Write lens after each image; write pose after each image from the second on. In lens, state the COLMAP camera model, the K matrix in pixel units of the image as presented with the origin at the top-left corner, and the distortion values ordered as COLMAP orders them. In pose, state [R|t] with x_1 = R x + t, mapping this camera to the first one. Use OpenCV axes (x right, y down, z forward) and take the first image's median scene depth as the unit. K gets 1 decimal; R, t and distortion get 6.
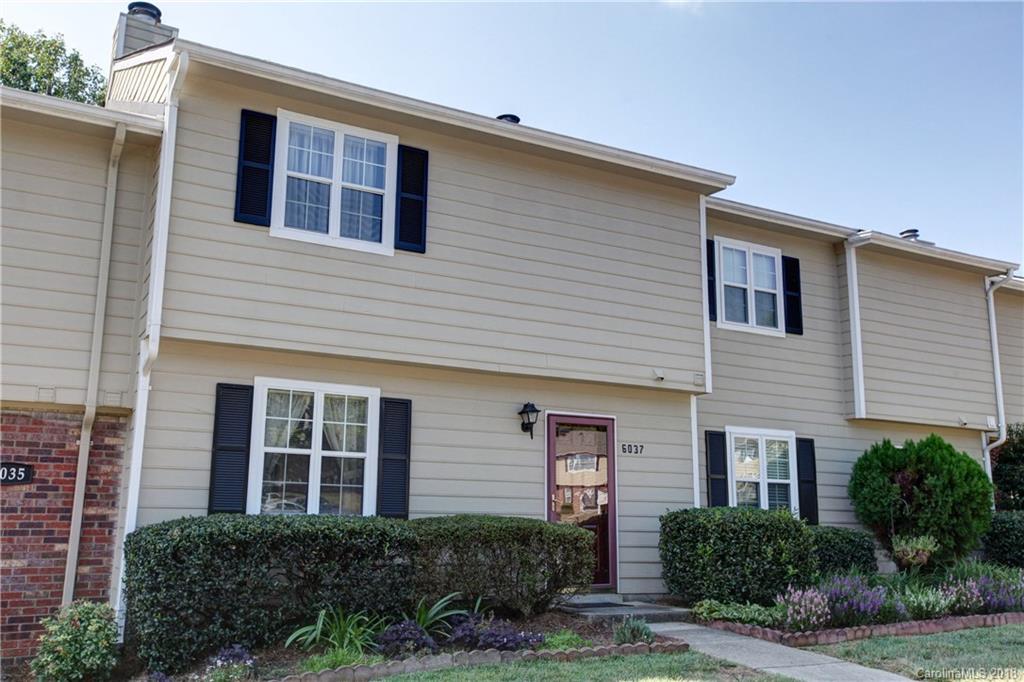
lens RADIAL K [[950.4, 0, 512.0], [0, 950.4, 341.0], [0, 0, 1]] dist [0.013831, 0.015384]
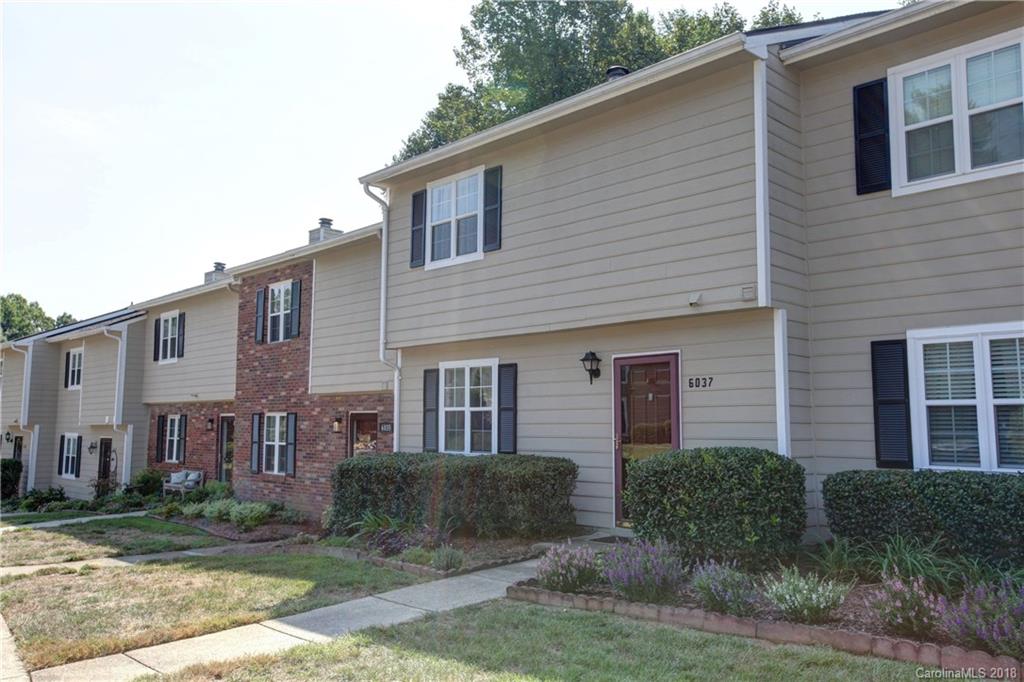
lens RADIAL K [[838.9, 0, 512.0], [0, 838.9, 341.0], [0, 0, 1]] dist [0.005003, 0.001984]
pose [[0.242682, -0.105147, -0.964391, 1.005236], [0.195614, 0.978993, -0.057514, 0.098407], [0.950179, -0.174691, 0.258152, 0.719964]]
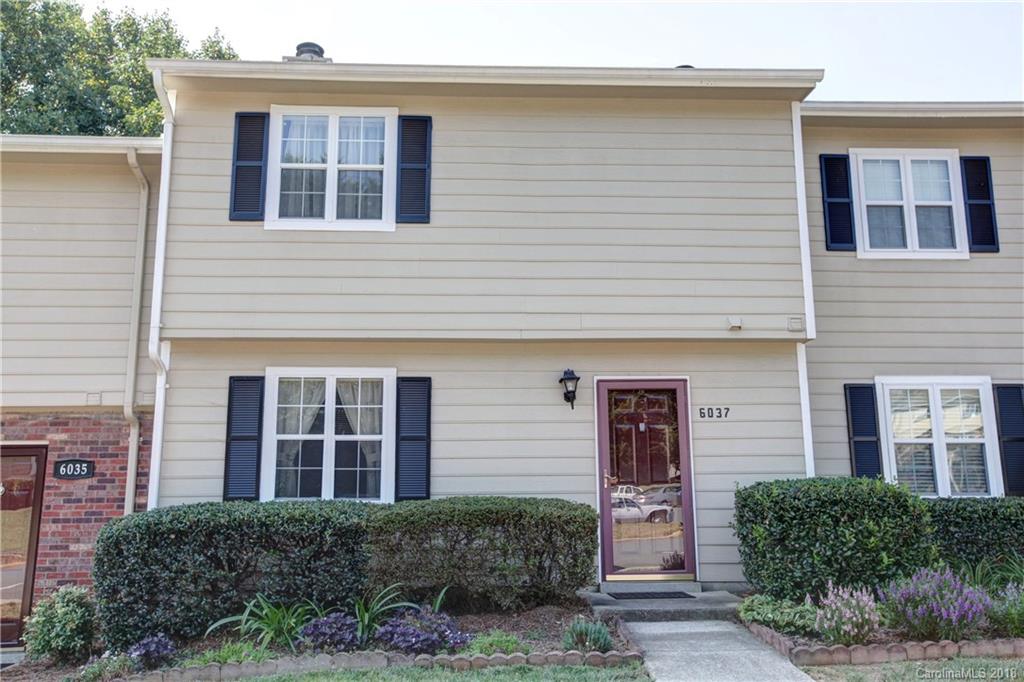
lens RADIAL K [[866.9, 0, 512.0], [0, 866.9, 341.0], [0, 0, 1]] dist [0.007054, 0.017042]
pose [[0.894260, -0.095901, -0.437152, 0.360060], [0.104627, 0.994503, -0.004140, 0.038567], [0.435146, -0.042036, 0.899378, 0.253850]]
